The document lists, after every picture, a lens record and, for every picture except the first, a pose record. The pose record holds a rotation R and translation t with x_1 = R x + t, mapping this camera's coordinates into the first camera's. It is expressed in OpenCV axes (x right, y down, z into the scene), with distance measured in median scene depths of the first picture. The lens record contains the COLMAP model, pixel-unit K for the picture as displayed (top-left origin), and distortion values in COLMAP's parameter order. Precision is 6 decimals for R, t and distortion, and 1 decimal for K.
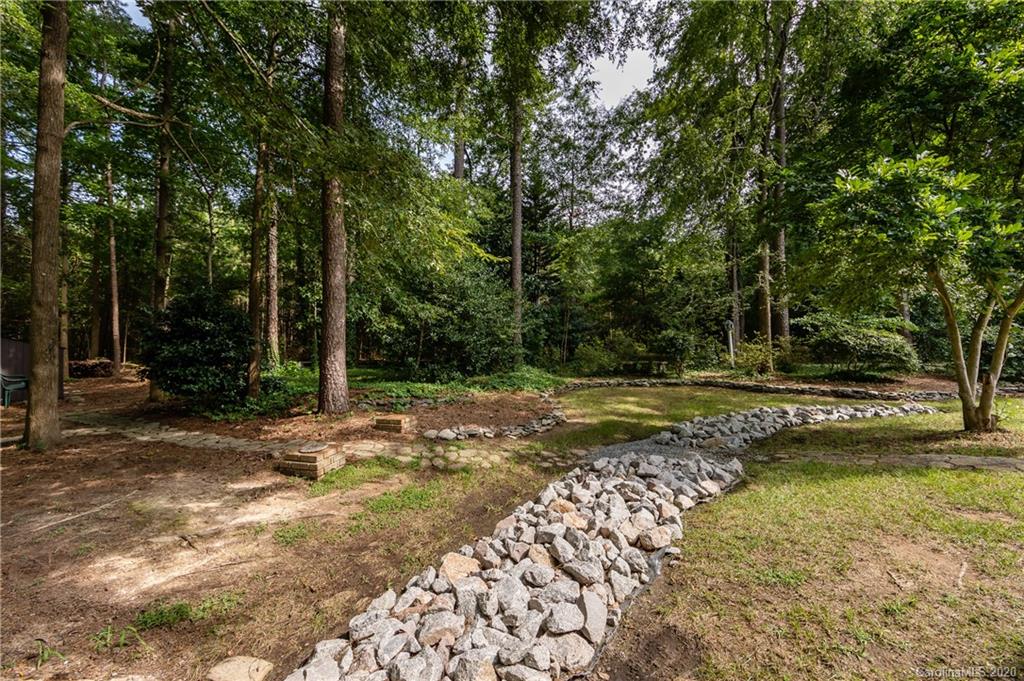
lens RADIAL K [[405.6, 0, 514.5], [0, 405.6, 345.4], [0, 0, 1]] dist [-0.000985, -0.000074]
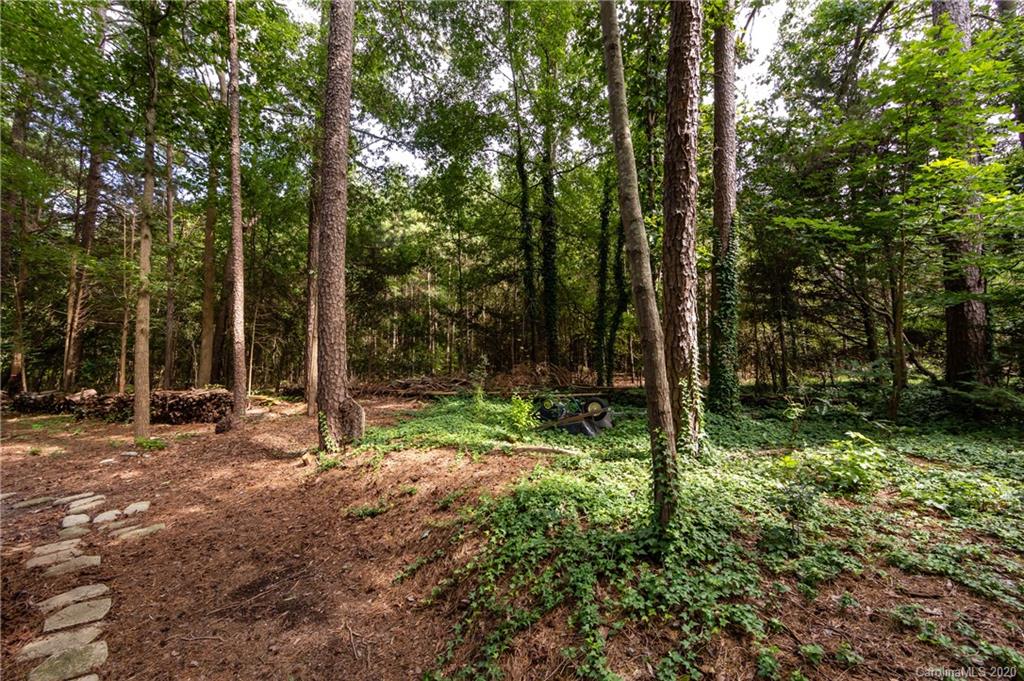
lens RADIAL K [[405.6, 0, 514.5], [0, 405.6, 345.4], [0, 0, 1]] dist [-0.000985, -0.000074]
pose [[0.985528, -0.005903, -0.169407, -0.533530], [0.001107, 0.999596, -0.028390, -0.007172], [0.169506, 0.027791, 0.985137, 0.535271]]
